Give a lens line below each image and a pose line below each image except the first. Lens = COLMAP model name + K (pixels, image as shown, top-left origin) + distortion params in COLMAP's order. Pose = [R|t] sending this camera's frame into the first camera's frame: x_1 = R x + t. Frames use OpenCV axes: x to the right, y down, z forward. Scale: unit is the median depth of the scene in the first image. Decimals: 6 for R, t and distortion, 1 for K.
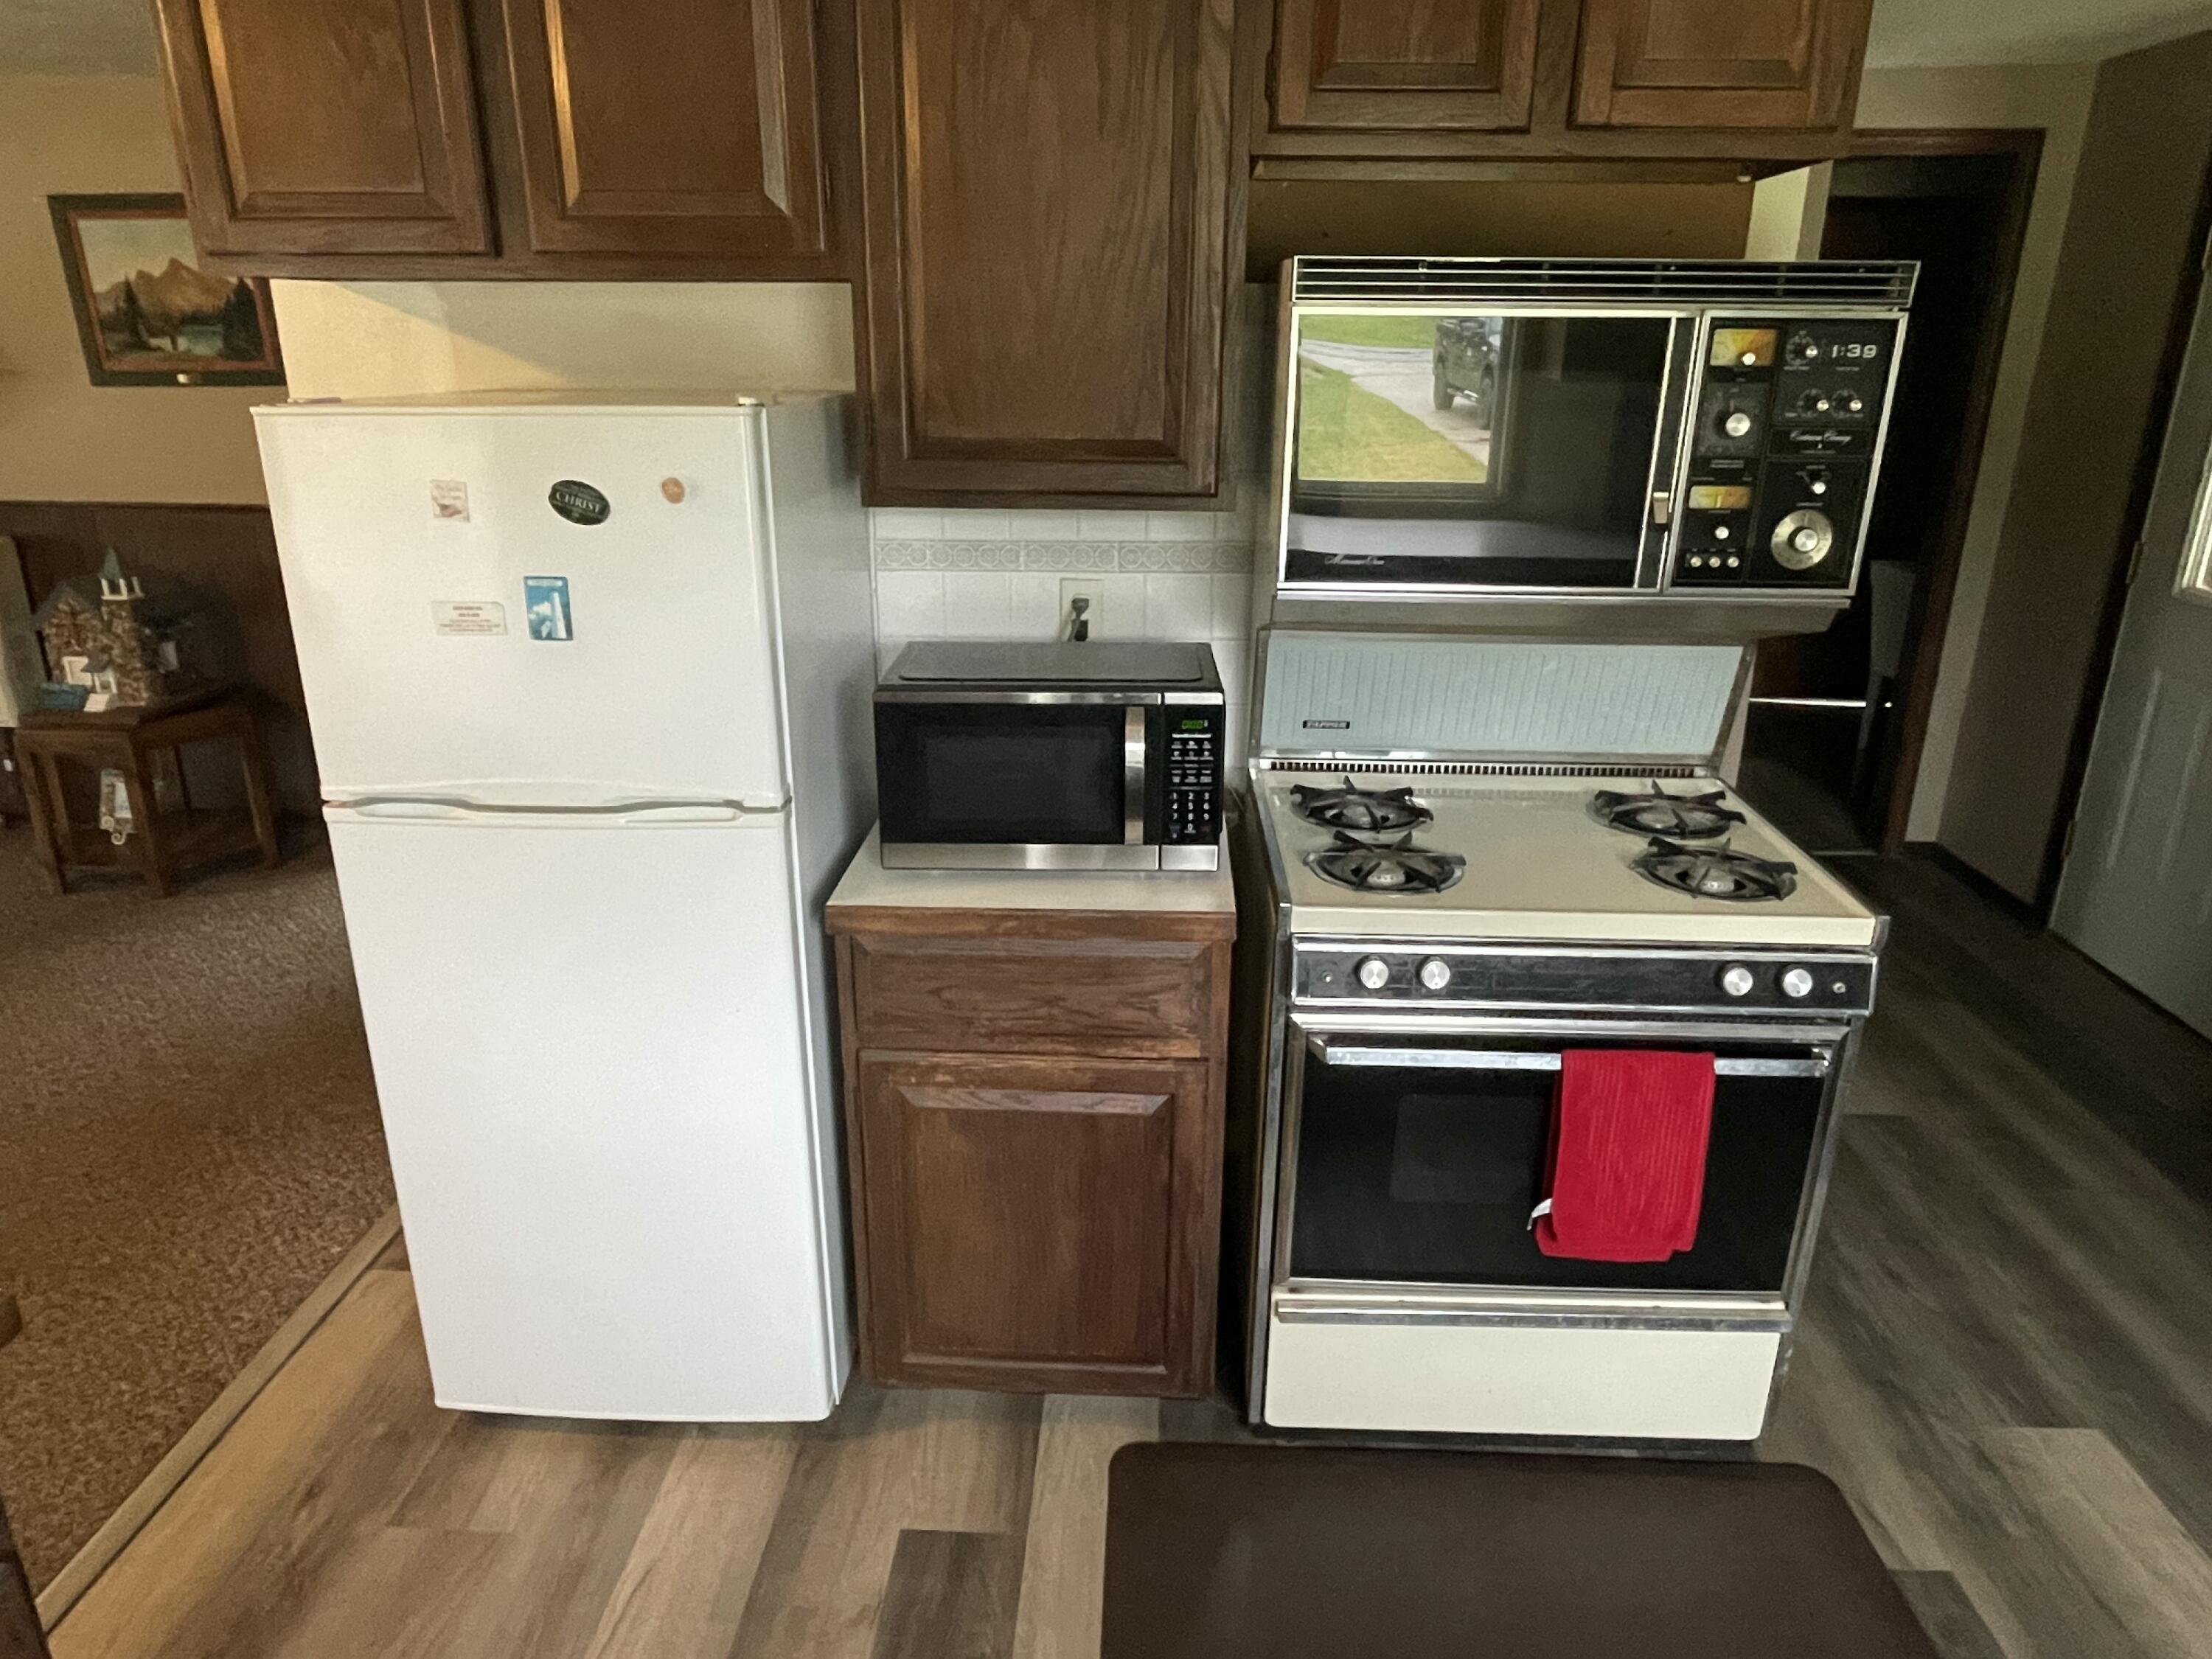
lens RADIAL K [[1417.4, 0, 1107.1], [0, 1417.4, 829.9], [0, 0, 1]] dist [0.001571, -0.002557]
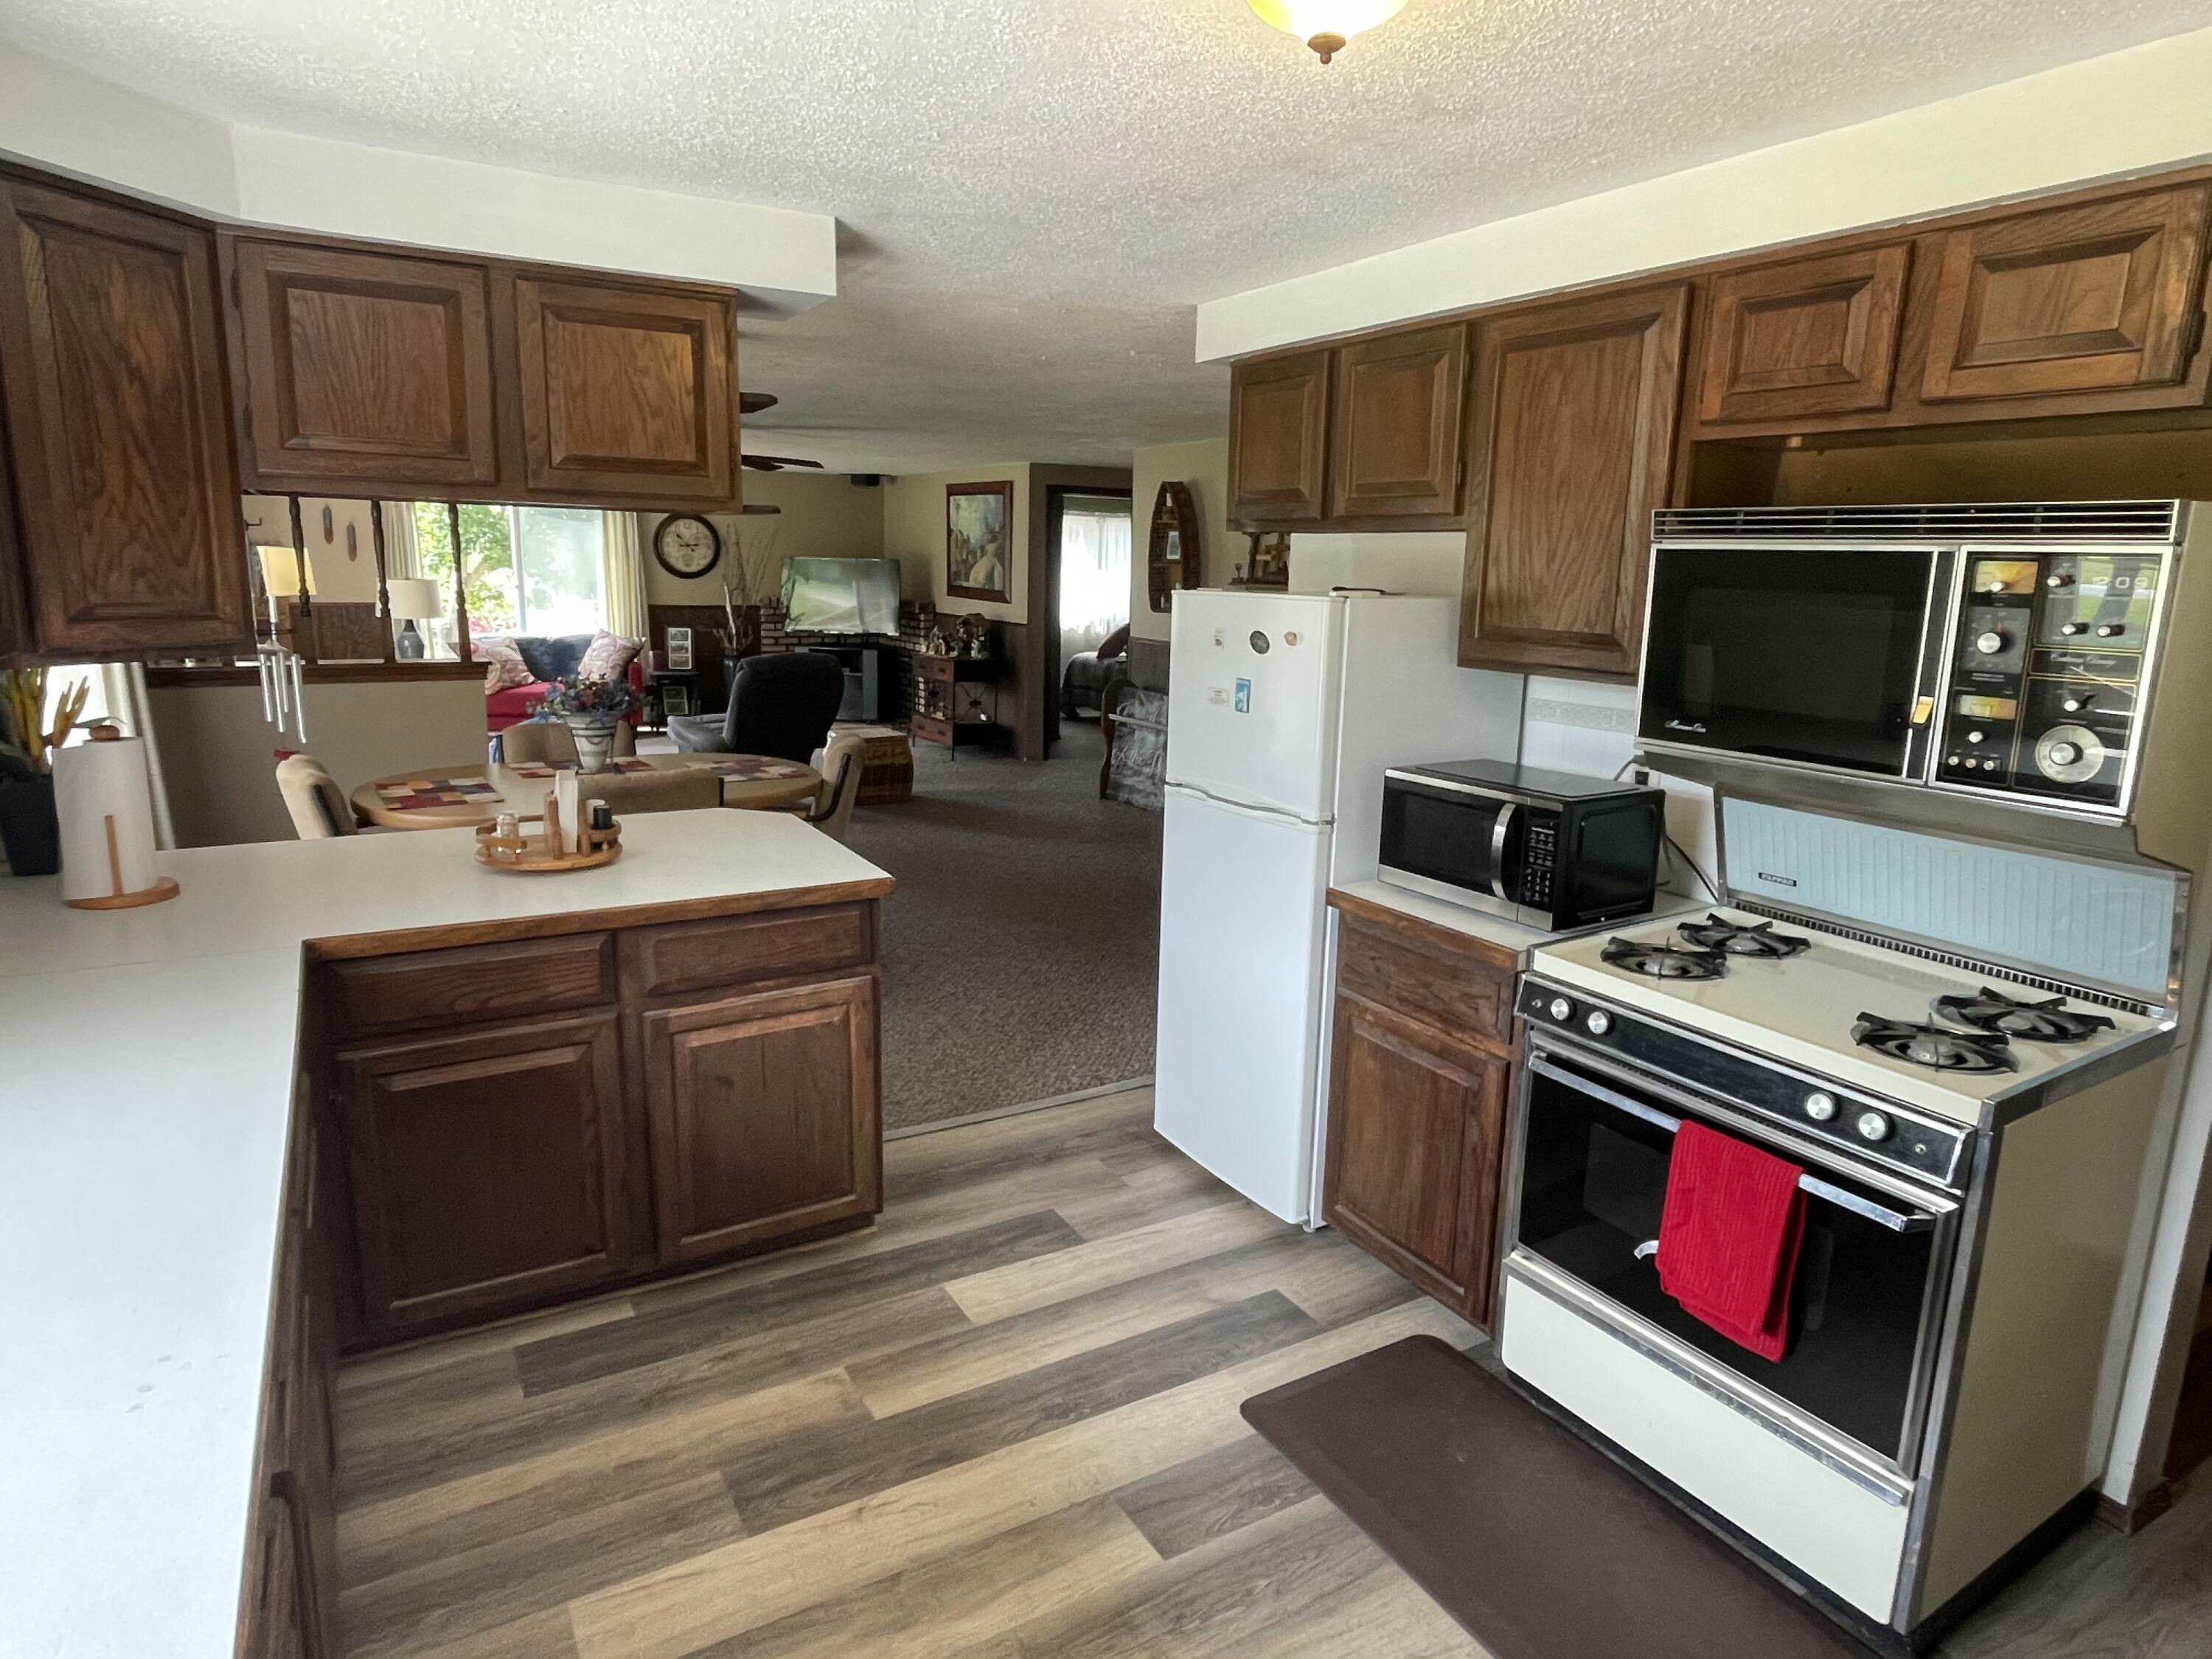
lens RADIAL K [[1280.9, 0, 1101.0], [0, 1280.9, 823.2], [0, 0, 1]] dist [0.001088, -0.000634]
pose [[0.546251, 0.175406, -0.819049, 0.416264], [-0.293938, 0.955785, 0.008652, 0.022196], [0.784353, 0.236024, 0.573658, -0.045881]]
